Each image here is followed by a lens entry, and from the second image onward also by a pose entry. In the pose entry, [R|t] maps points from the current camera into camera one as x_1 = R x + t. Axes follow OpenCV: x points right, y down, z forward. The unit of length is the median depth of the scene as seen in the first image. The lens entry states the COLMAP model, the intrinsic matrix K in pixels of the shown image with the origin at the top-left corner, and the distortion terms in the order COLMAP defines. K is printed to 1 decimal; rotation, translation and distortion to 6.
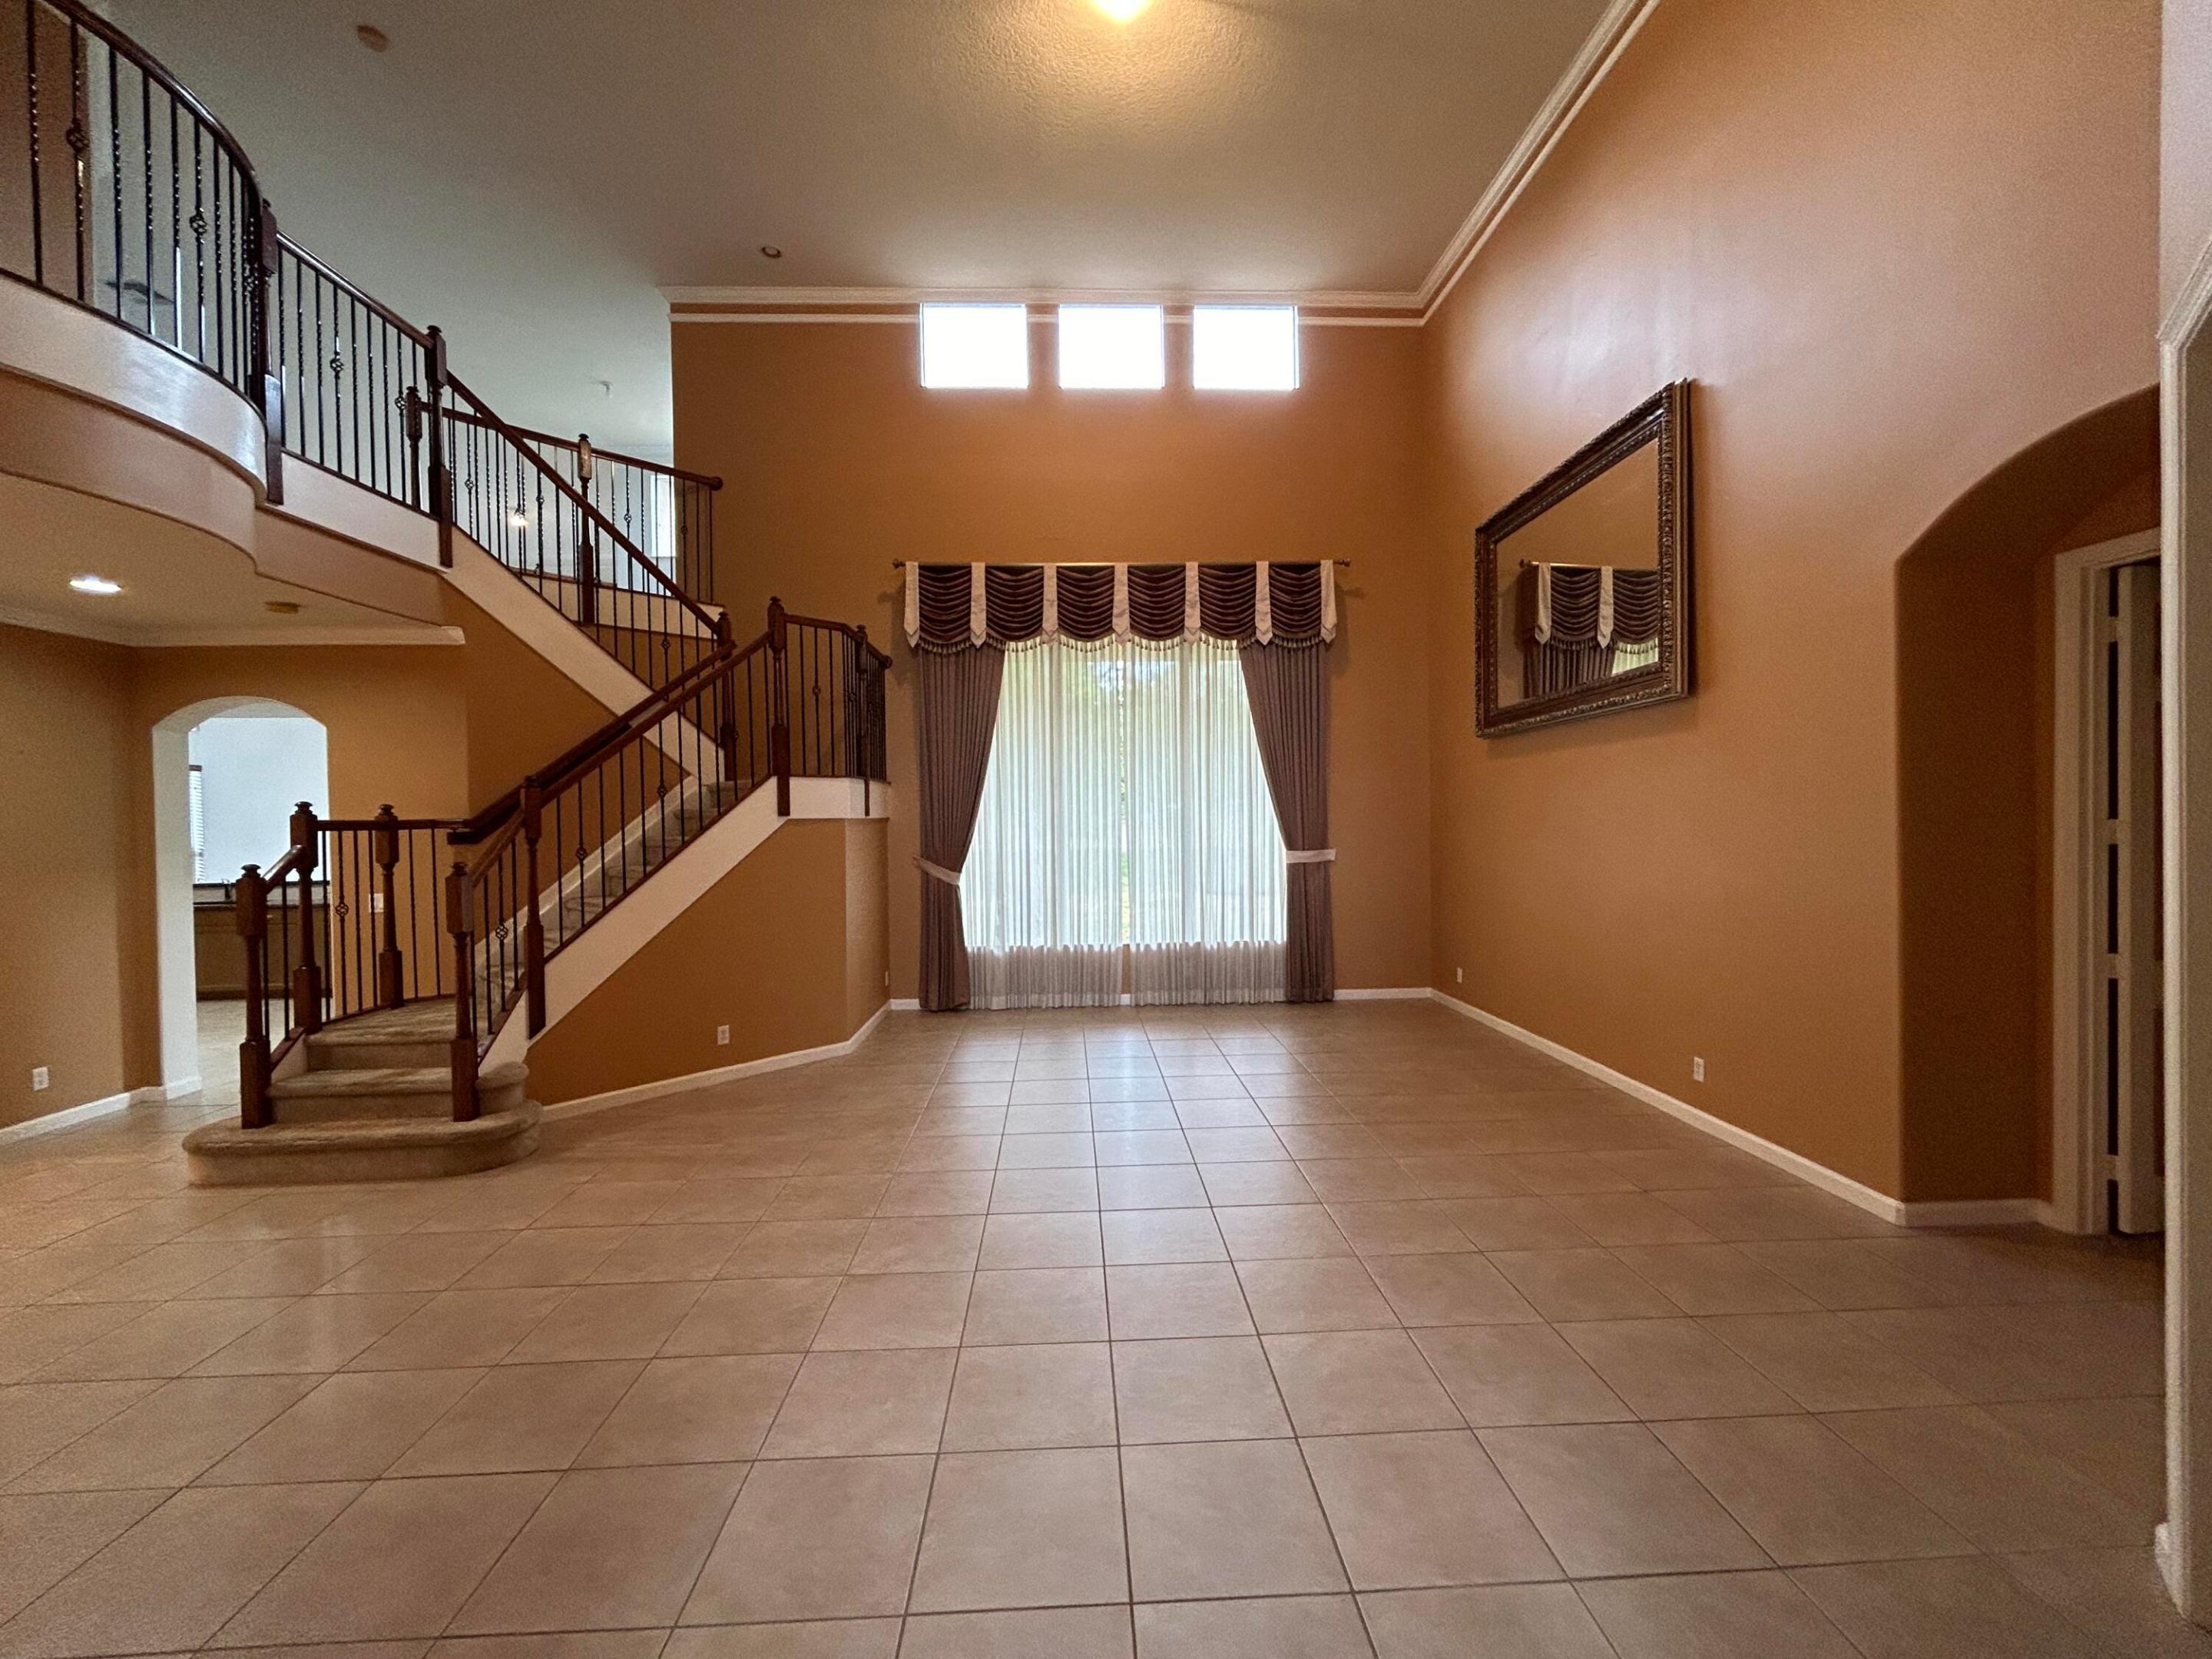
lens RADIAL K [[889.6, 0, 1106.0], [0, 889.6, 829.5], [0, 0, 1]] dist [-0.001224, -0.000105]
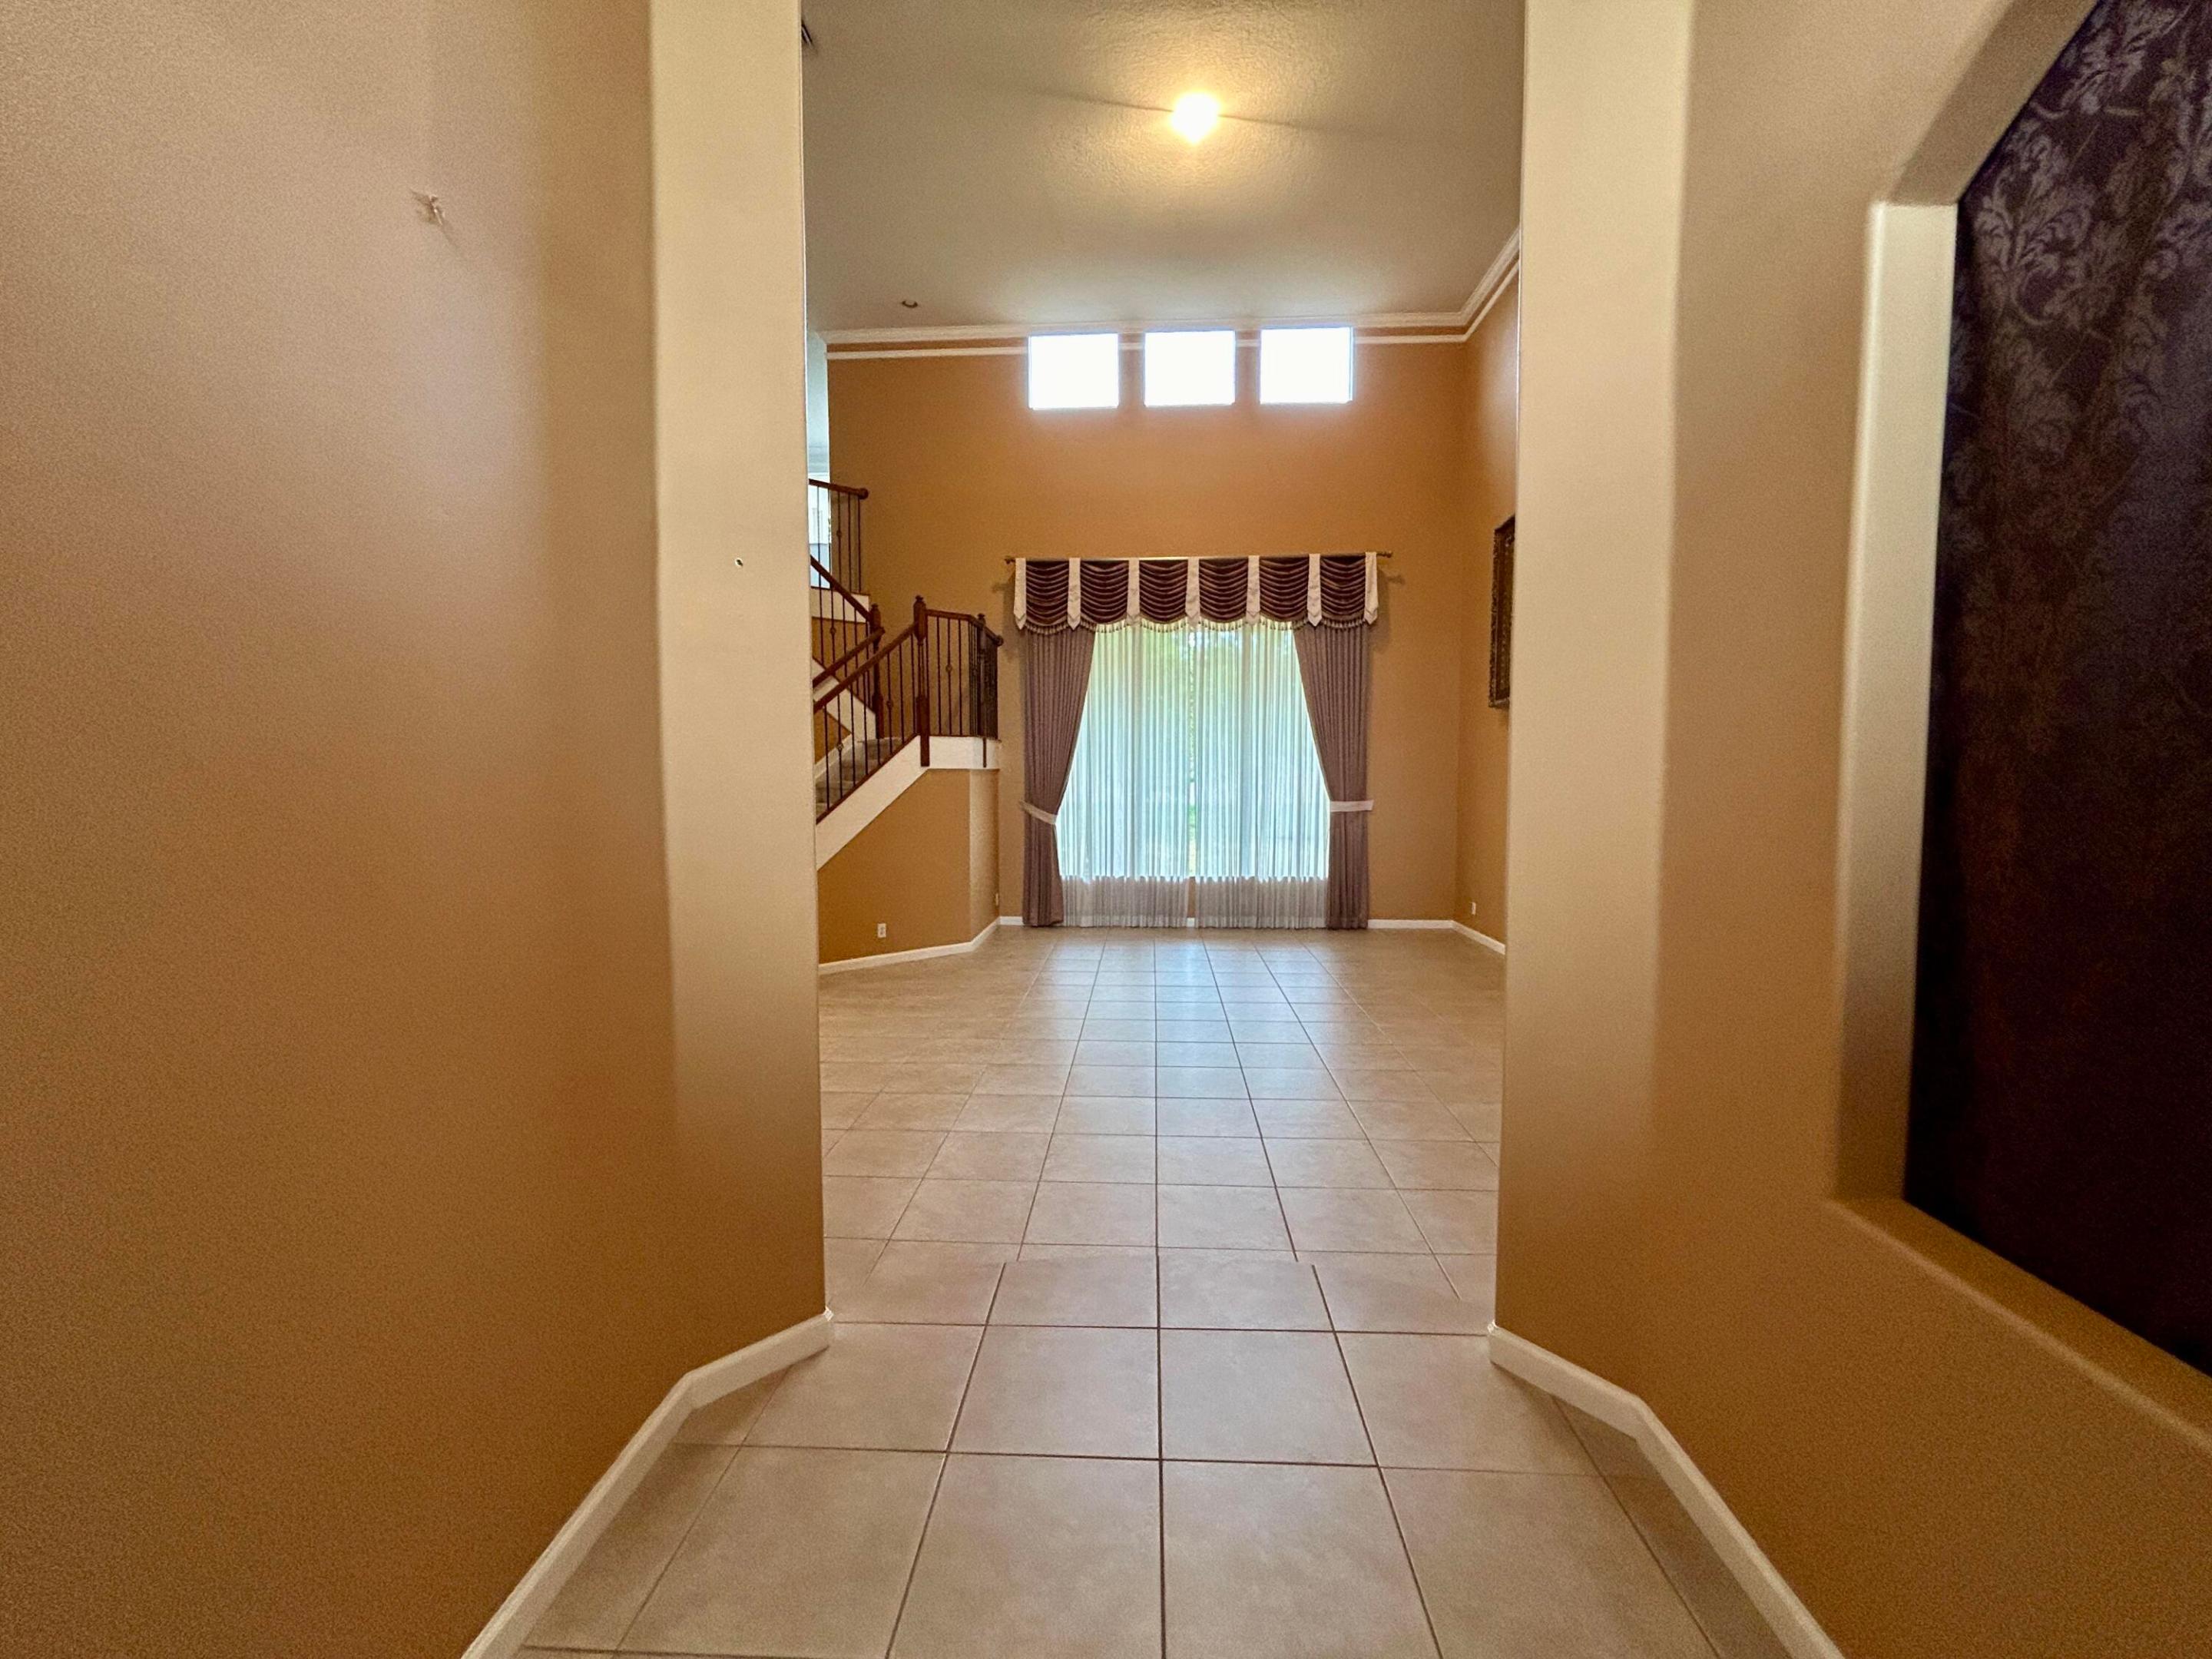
lens RADIAL K [[889.6, 0, 1106.0], [0, 889.6, 829.5], [0, 0, 1]] dist [-0.001224, -0.000105]
pose [[0.995068, 0.019494, -0.097258, 0.023008], [-0.014459, 0.998531, 0.052209, 0.004008], [0.098133, -0.050546, 0.993889, -0.211486]]
